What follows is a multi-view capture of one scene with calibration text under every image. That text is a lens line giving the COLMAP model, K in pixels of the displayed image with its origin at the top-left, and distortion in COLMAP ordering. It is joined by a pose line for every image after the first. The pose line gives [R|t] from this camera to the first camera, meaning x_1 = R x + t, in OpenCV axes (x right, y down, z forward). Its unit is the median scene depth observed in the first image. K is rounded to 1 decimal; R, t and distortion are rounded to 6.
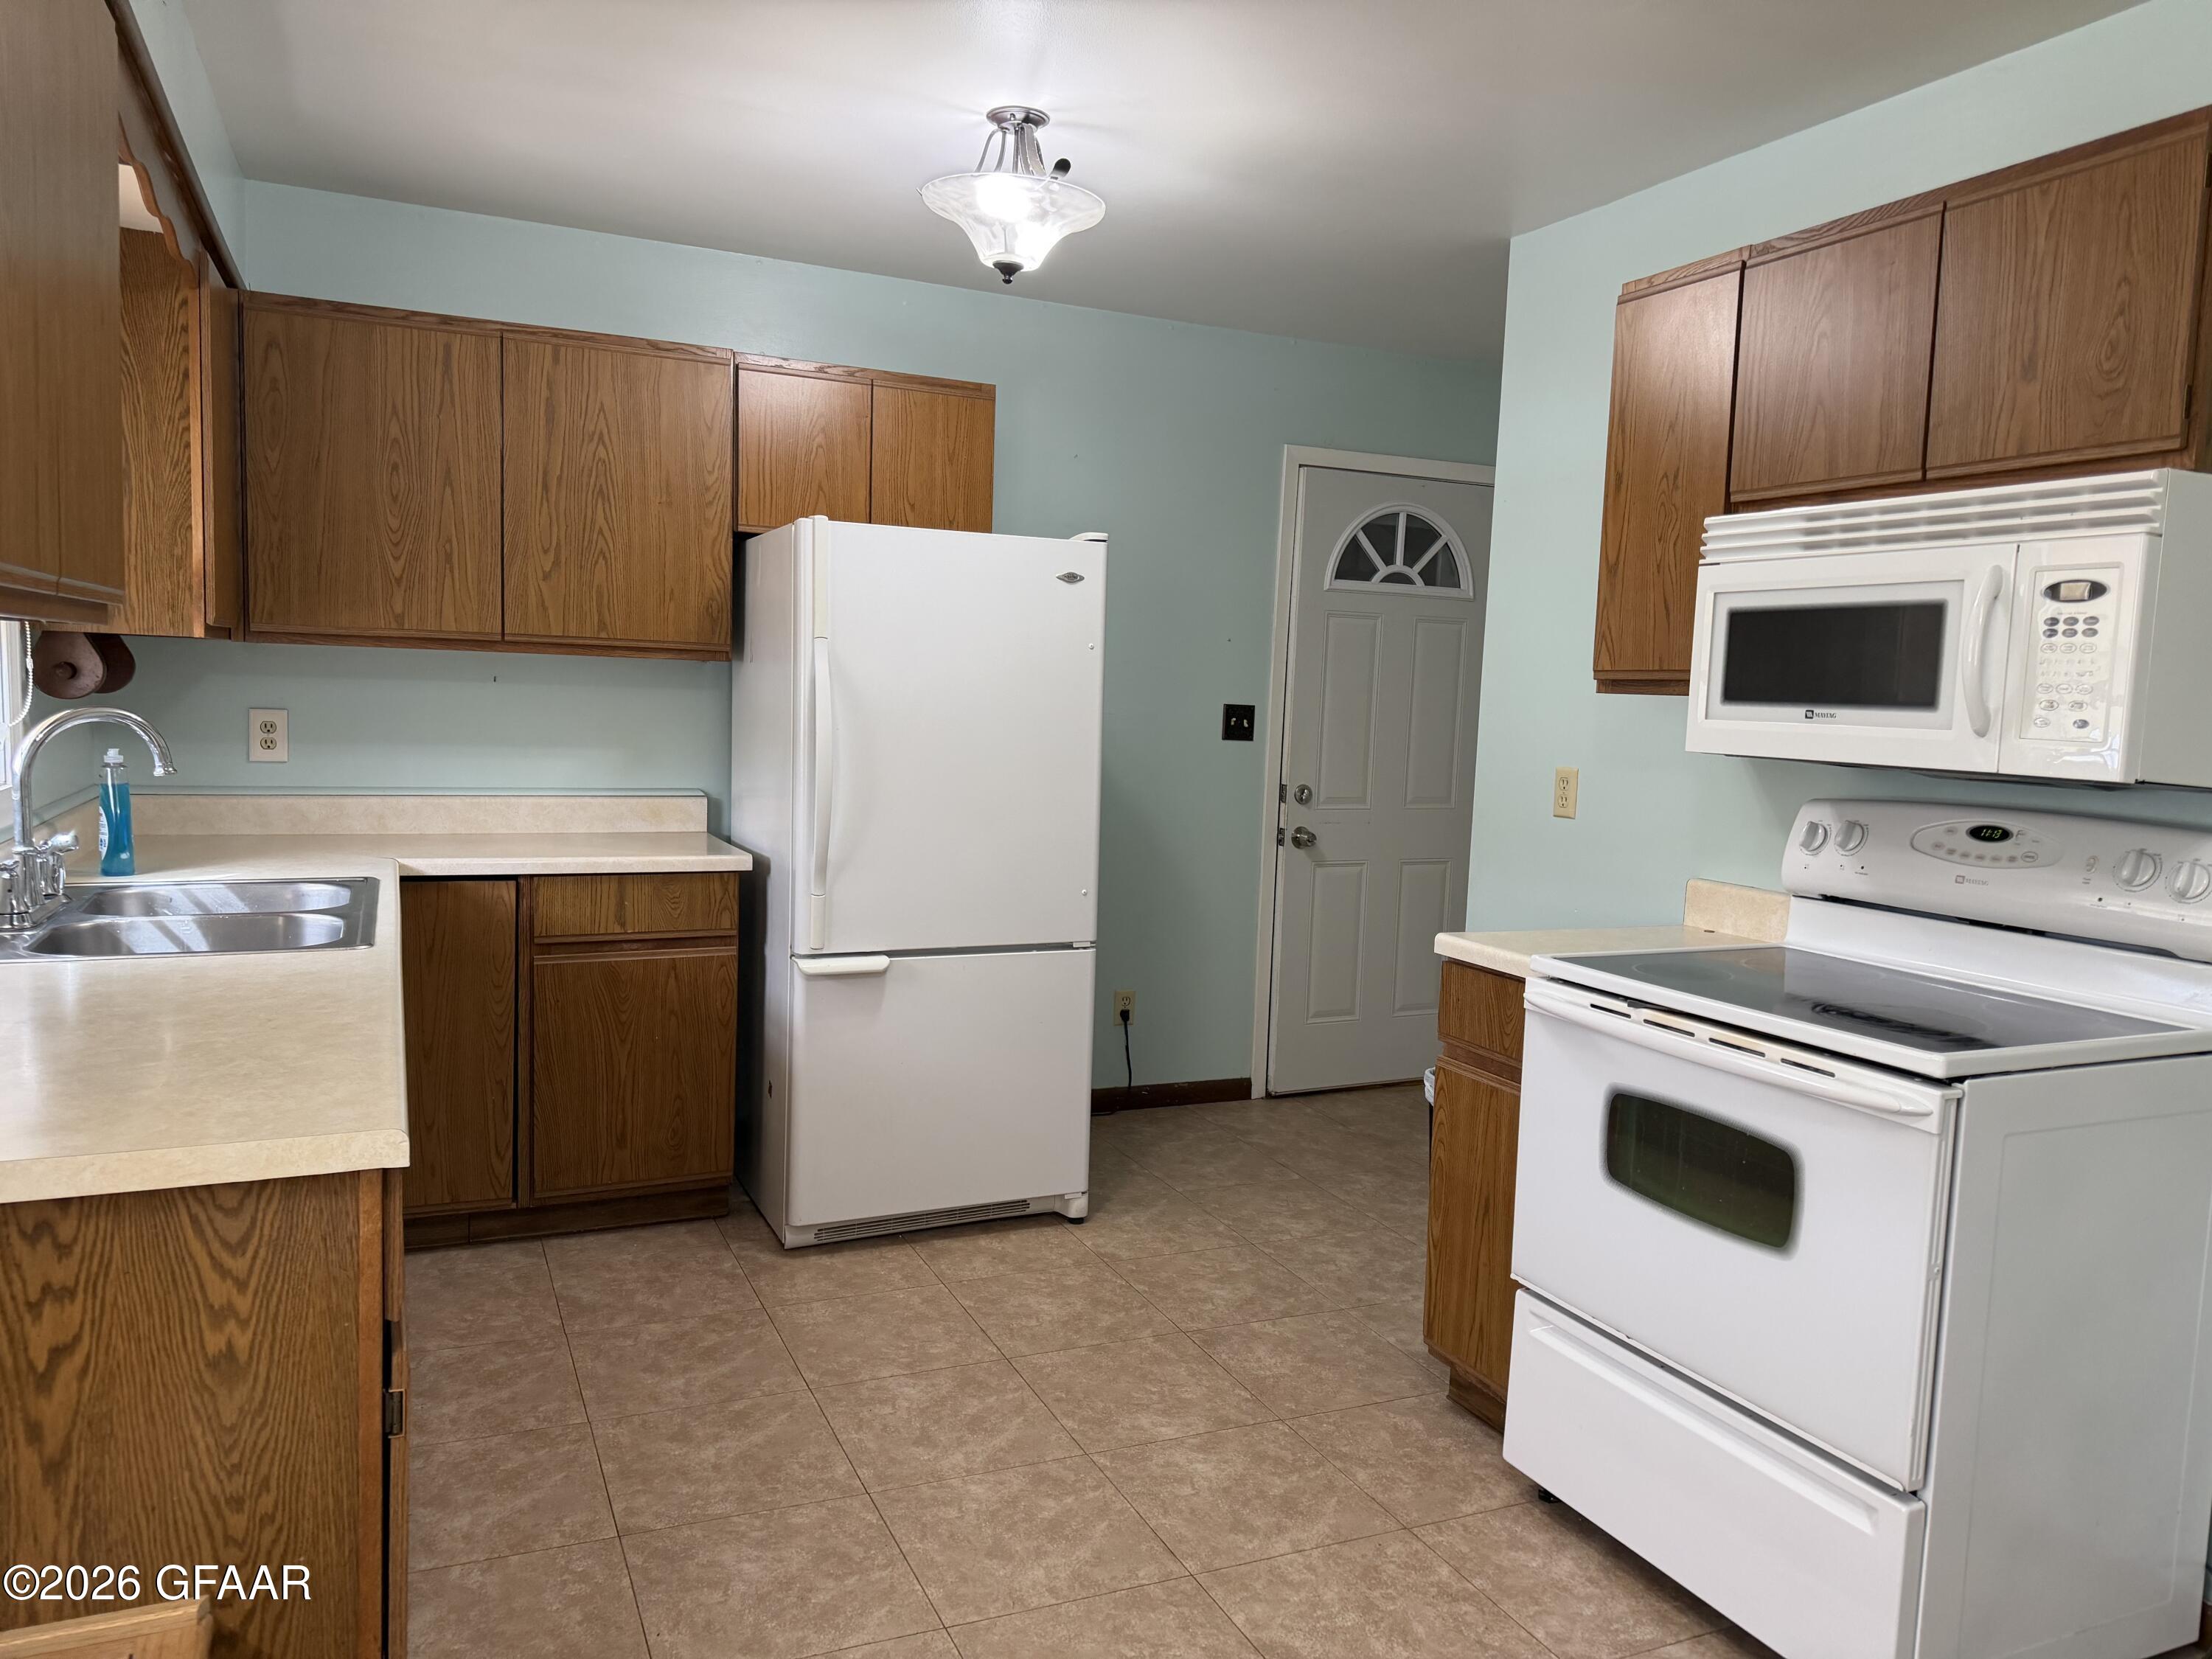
lens RADIAL K [[1564.4, 0, 1105.4], [0, 1564.4, 832.0], [0, 0, 1]] dist [0.034649, -0.000049]
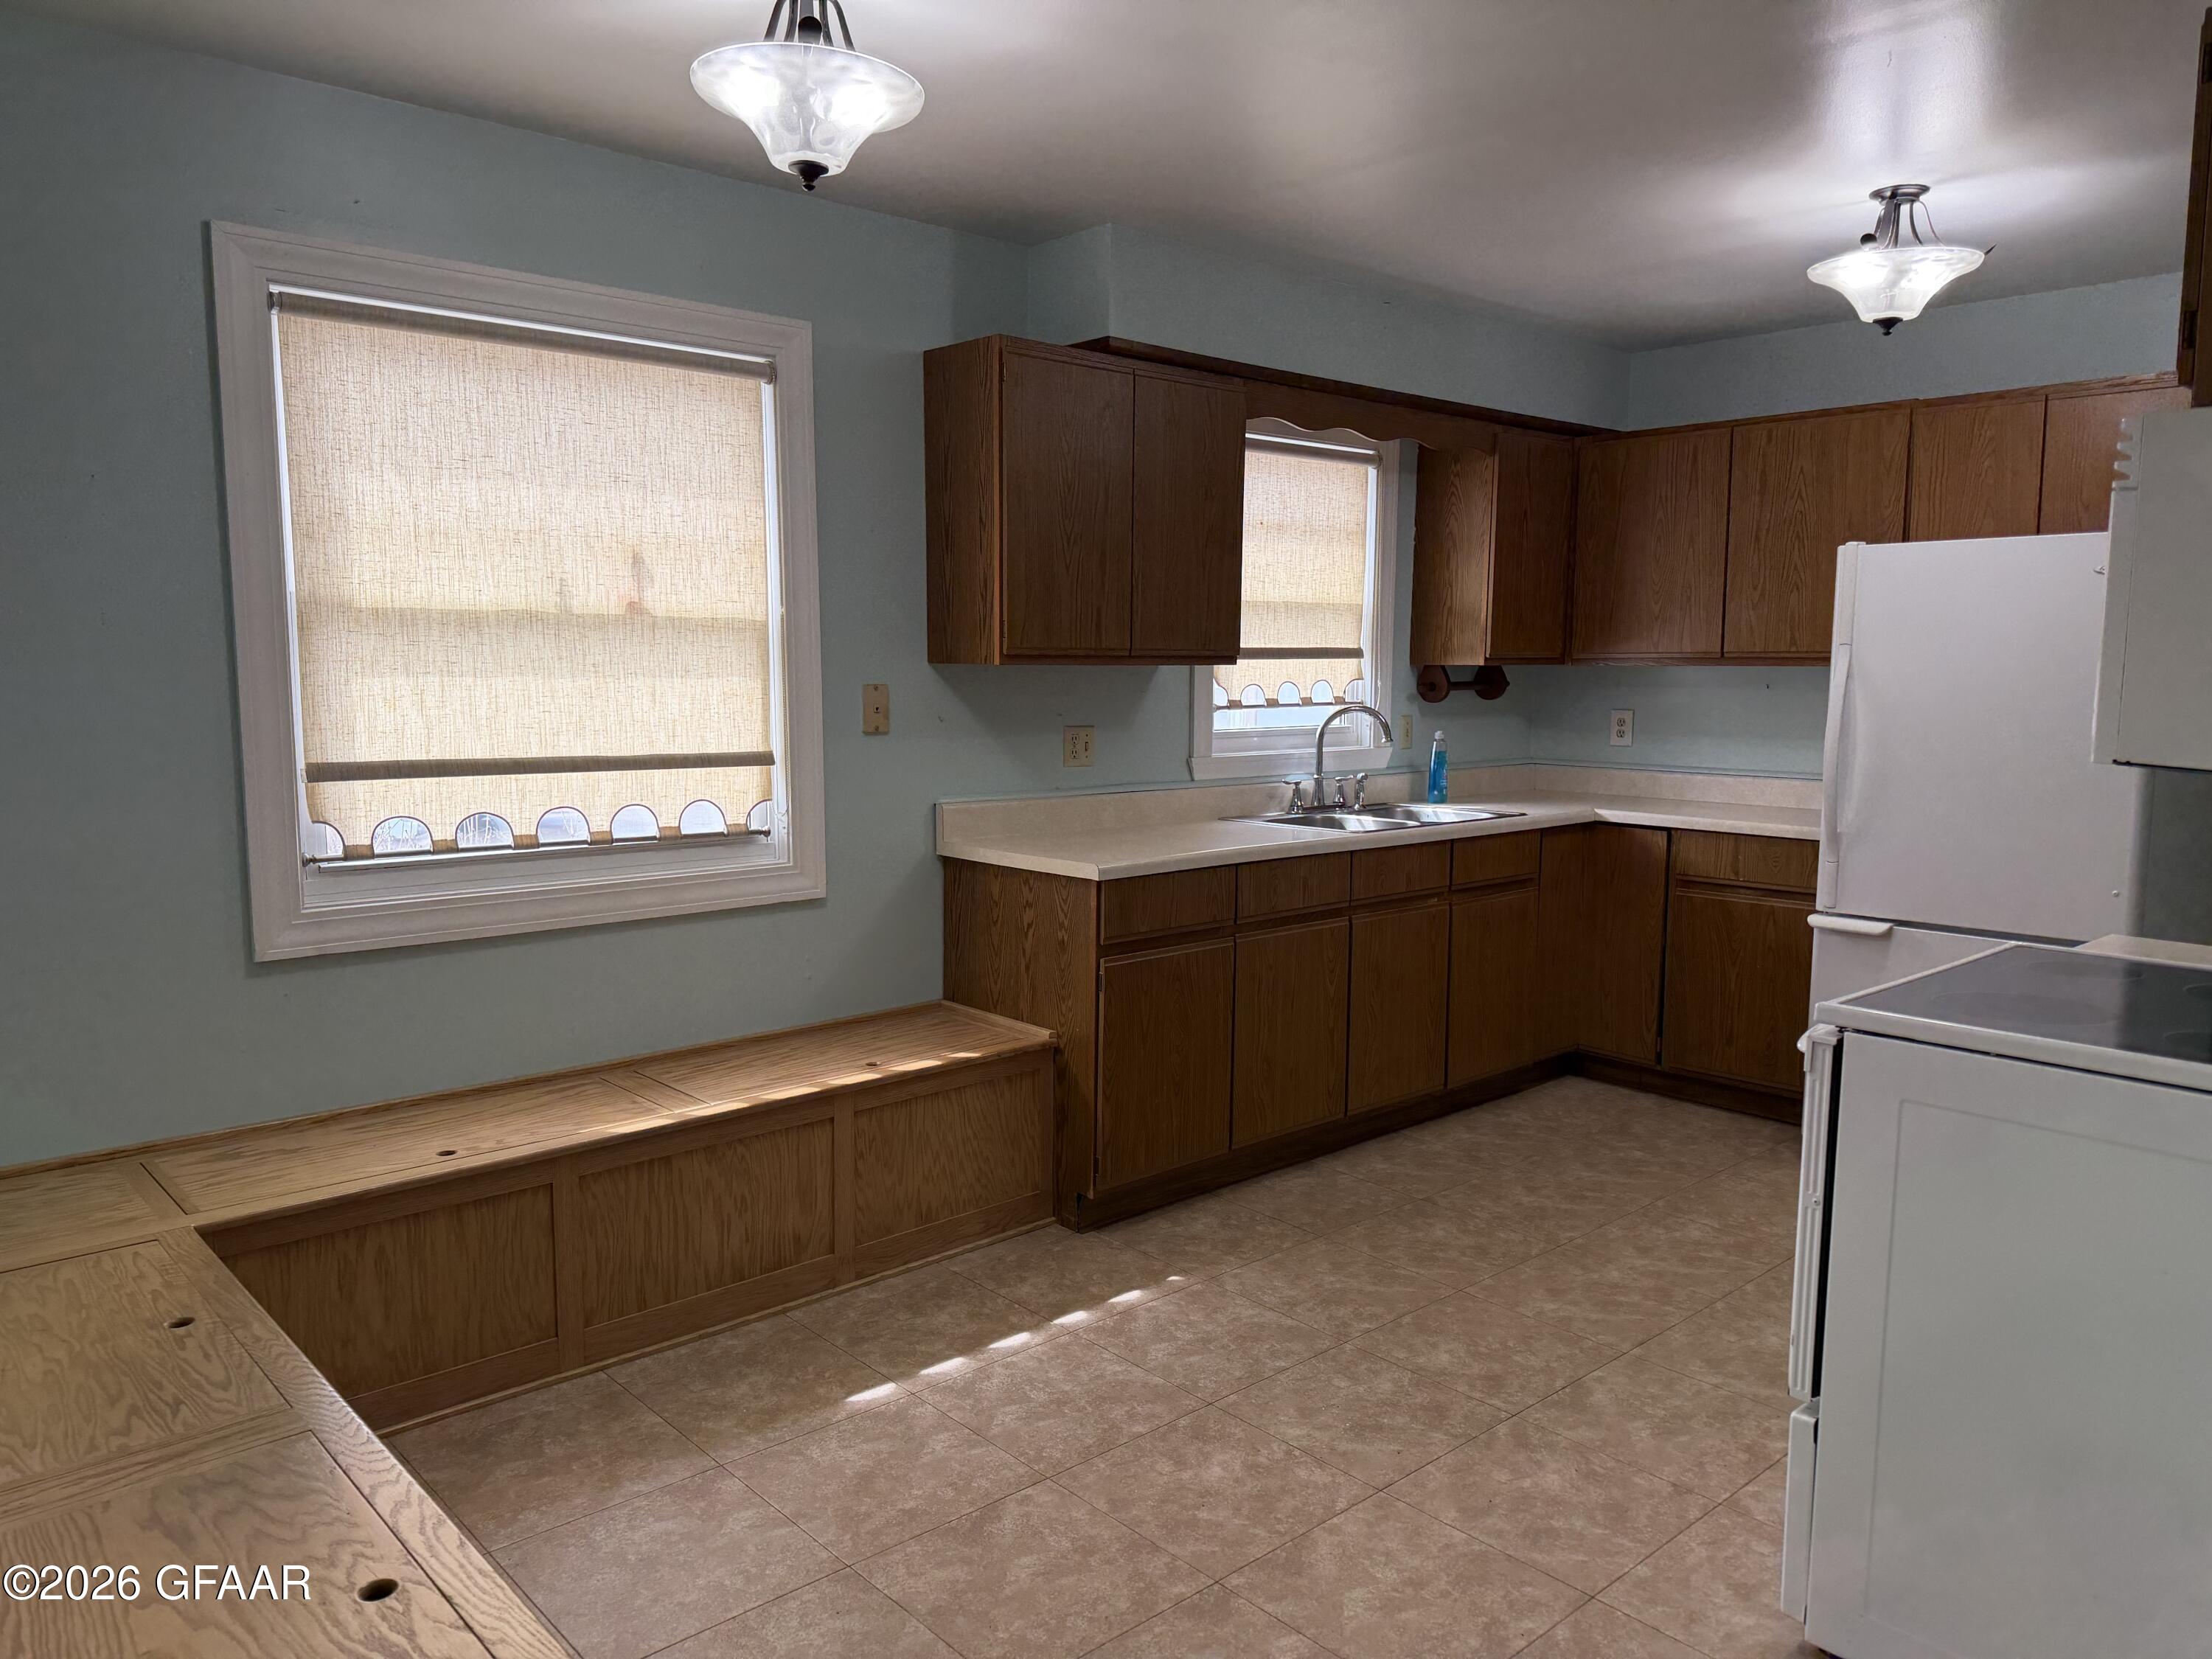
lens RADIAL K [[1564.4, 0, 1107.4], [0, 1564.4, 831.7], [0, 0, 1]] dist [0.034649, -0.000049]
pose [[0.305248, 0.068725, -0.949790, 0.788011], [-0.084297, 0.995427, 0.044935, 0.010724], [0.948534, 0.066348, 0.309646, 0.106074]]
